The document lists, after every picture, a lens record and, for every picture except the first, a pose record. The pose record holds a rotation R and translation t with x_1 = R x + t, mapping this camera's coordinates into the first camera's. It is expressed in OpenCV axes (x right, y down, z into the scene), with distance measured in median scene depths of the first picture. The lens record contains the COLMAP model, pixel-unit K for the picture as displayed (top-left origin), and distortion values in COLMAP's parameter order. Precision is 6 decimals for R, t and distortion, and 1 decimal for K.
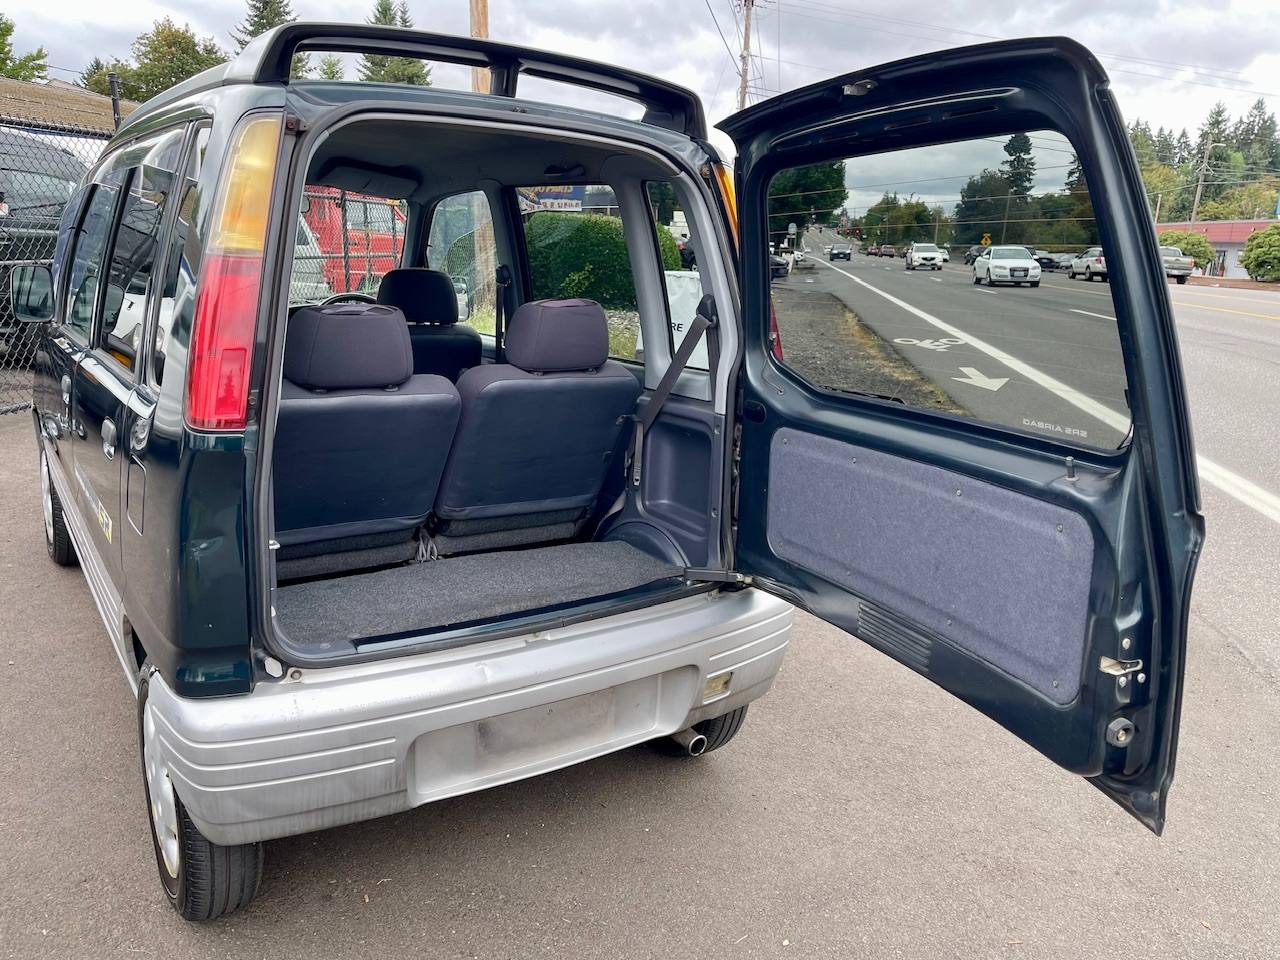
lens RADIAL K [[965.7, 0, 651.8], [0, 965.7, 462.3], [0, 0, 1]] dist [0.065850, -0.093044]
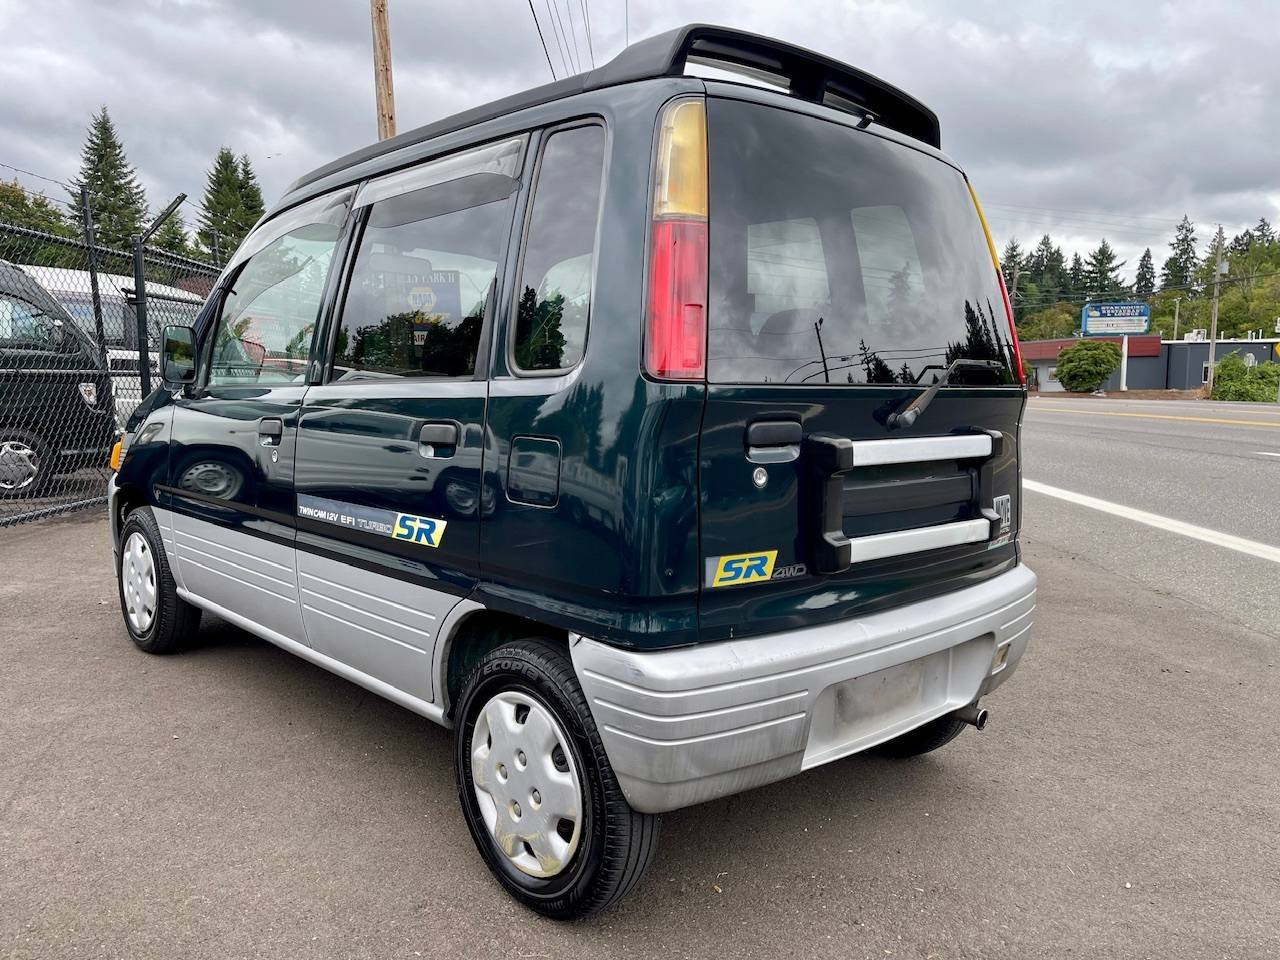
lens RADIAL K [[965.7, 0, 647.7], [0, 965.7, 481.4], [0, 0, 1]] dist [0.065850, -0.093044]
pose [[0.987900, -0.053325, 0.145639, -0.485119], [0.070213, 0.991065, -0.113399, 0.144946], [-0.138290, 0.122253, 0.982817, -0.004739]]
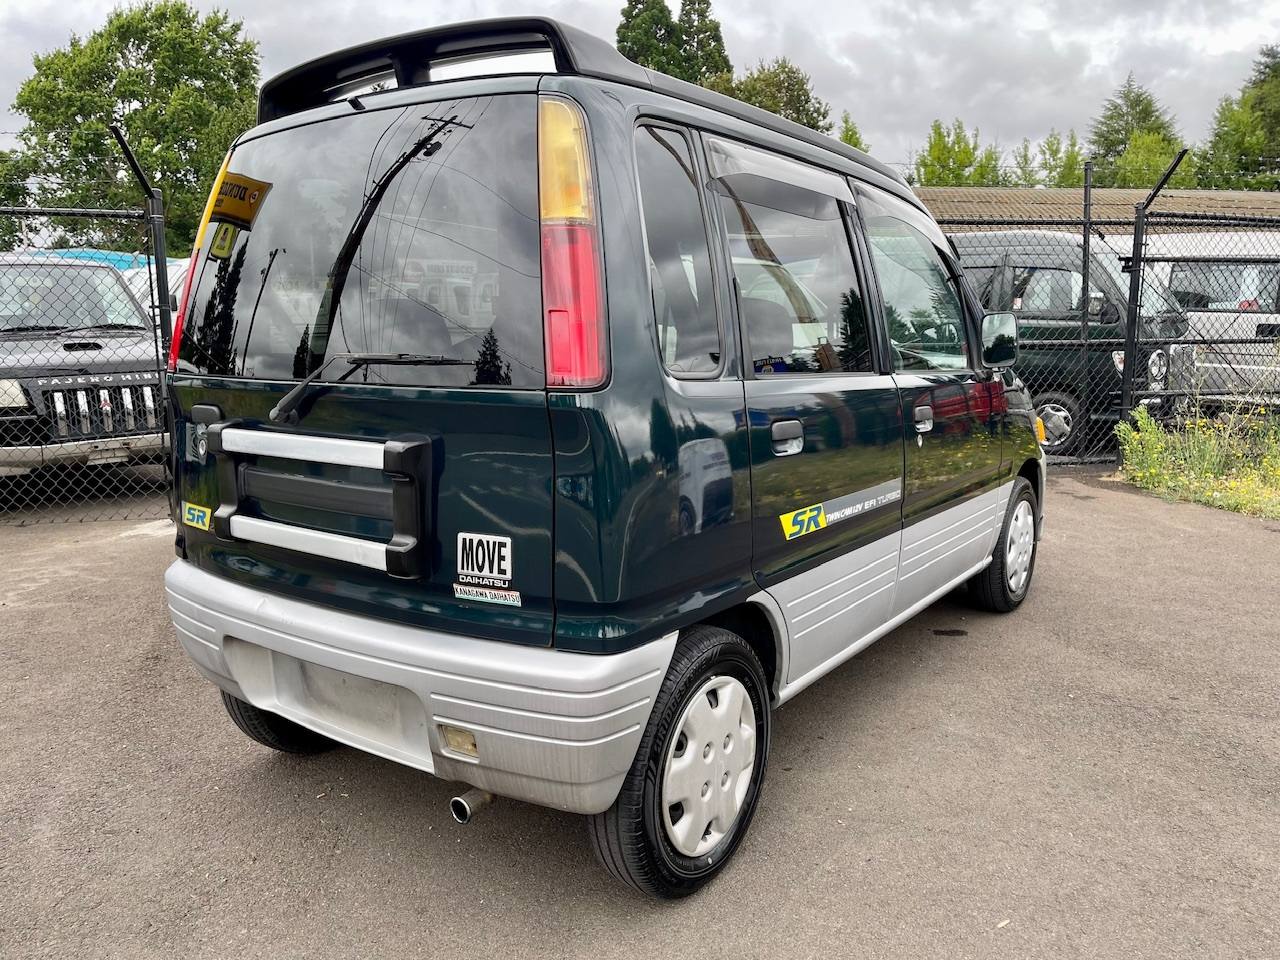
lens RADIAL K [[965.7, 0, 632.3], [0, 965.7, 487.4], [0, 0, 1]] dist [0.065850, -0.093044]
pose [[0.332351, 0.091810, -0.938677, 0.910748], [-0.186833, 0.981937, 0.029890, -0.026226], [0.924466, 0.165442, 0.343500, 0.885378]]
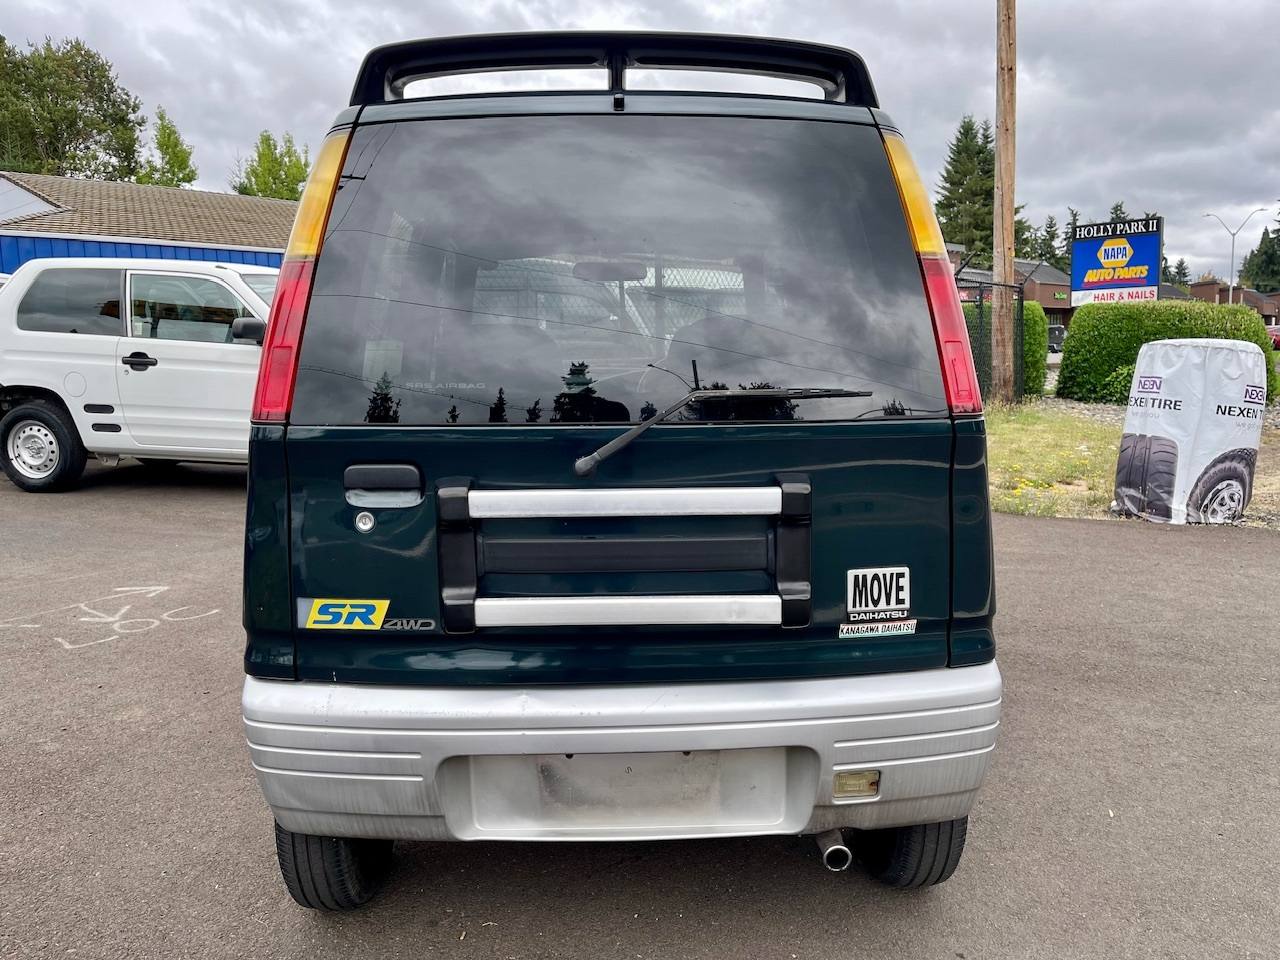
lens RADIAL K [[965.7, 0, 651.1], [0, 965.7, 484.6], [0, 0, 1]] dist [0.065850, -0.093044]
pose [[0.840357, 0.016145, -0.541792, 0.373329], [-0.066296, 0.995113, -0.073175, 0.064960], [0.537963, 0.097412, 0.837321, 0.256234]]
